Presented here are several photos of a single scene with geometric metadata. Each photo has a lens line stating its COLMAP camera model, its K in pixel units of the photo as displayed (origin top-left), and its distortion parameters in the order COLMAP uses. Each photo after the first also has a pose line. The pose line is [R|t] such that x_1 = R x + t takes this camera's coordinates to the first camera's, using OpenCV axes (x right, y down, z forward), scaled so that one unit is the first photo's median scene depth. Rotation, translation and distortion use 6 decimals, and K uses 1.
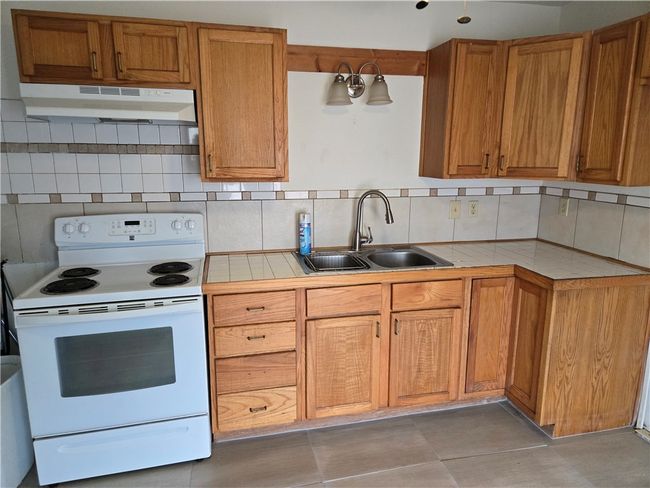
lens RADIAL K [[435.5, 0, 325.3], [0, 435.5, 241.0], [0, 0, 1]] dist [0.083991, -0.068734]
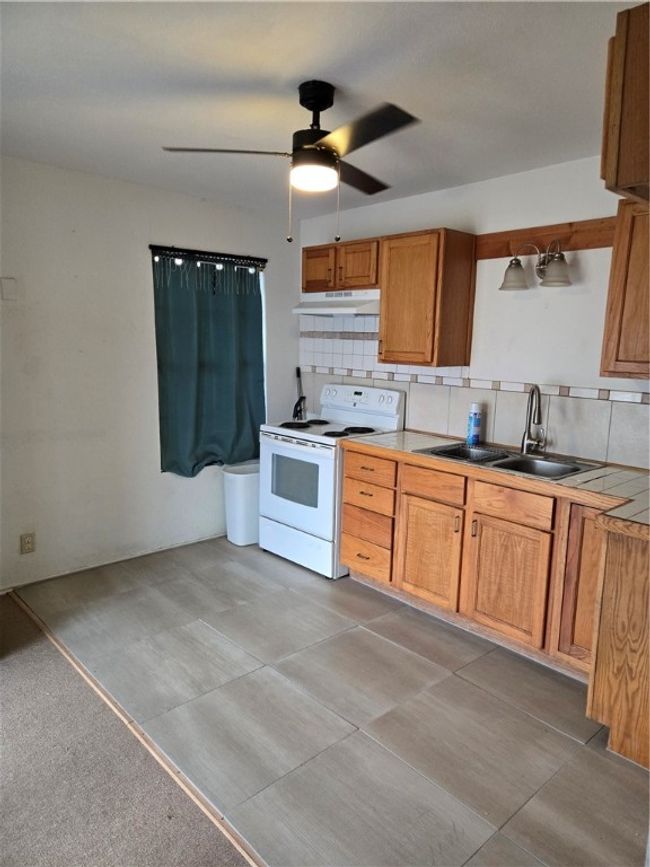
lens RADIAL K [[596.1, 0, 325.0], [0, 596.1, 433.5], [0, 0, 1]] dist [0.096118, -0.074085]
pose [[0.485090, 0.151765, -0.861194, 1.072688], [-0.196033, 0.978633, 0.062040, -0.016321], [0.852208, 0.138727, 0.504476, 0.066472]]
